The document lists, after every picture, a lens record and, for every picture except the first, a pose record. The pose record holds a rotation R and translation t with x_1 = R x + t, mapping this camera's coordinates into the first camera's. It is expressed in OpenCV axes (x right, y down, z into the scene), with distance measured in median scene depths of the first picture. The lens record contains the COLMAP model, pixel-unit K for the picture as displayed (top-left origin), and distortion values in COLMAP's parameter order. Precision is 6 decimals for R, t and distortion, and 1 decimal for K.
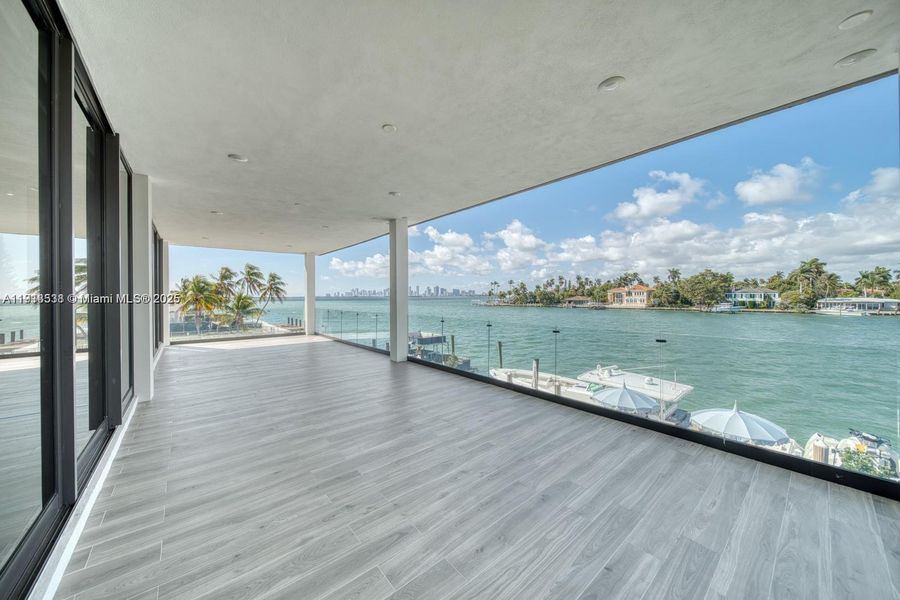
lens RADIAL K [[321.2, 0, 455.5], [0, 321.2, 296.4], [0, 0, 1]] dist [-0.001316, -0.000131]
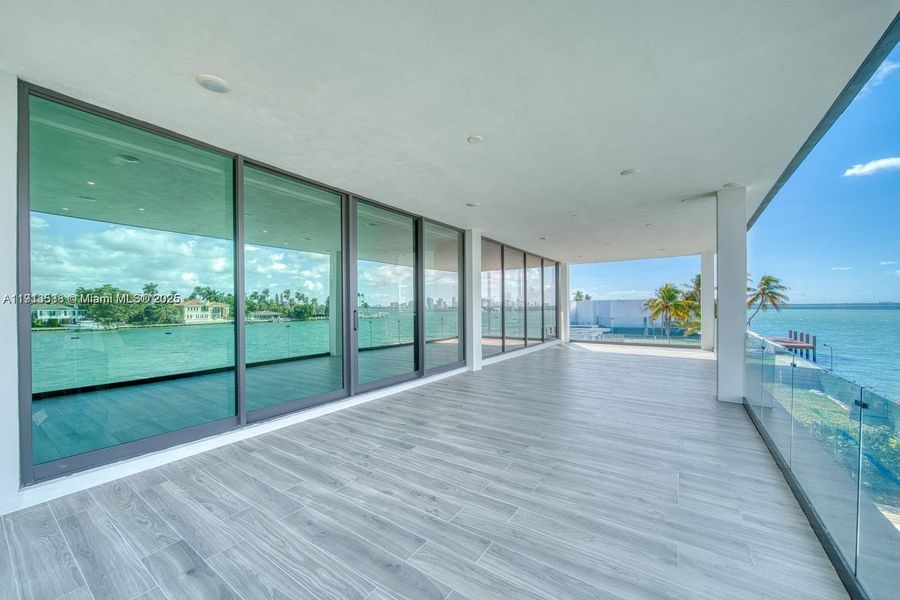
lens RADIAL K [[321.2, 0, 462.2], [0, 321.2, 311.5], [0, 0, 1]] dist [-0.001316, -0.000131]
pose [[0.281794, 0.017144, -0.959322, 1.128654], [0.006370, 0.999785, 0.019738, -0.009807], [0.959454, -0.011673, 0.281624, 1.006985]]
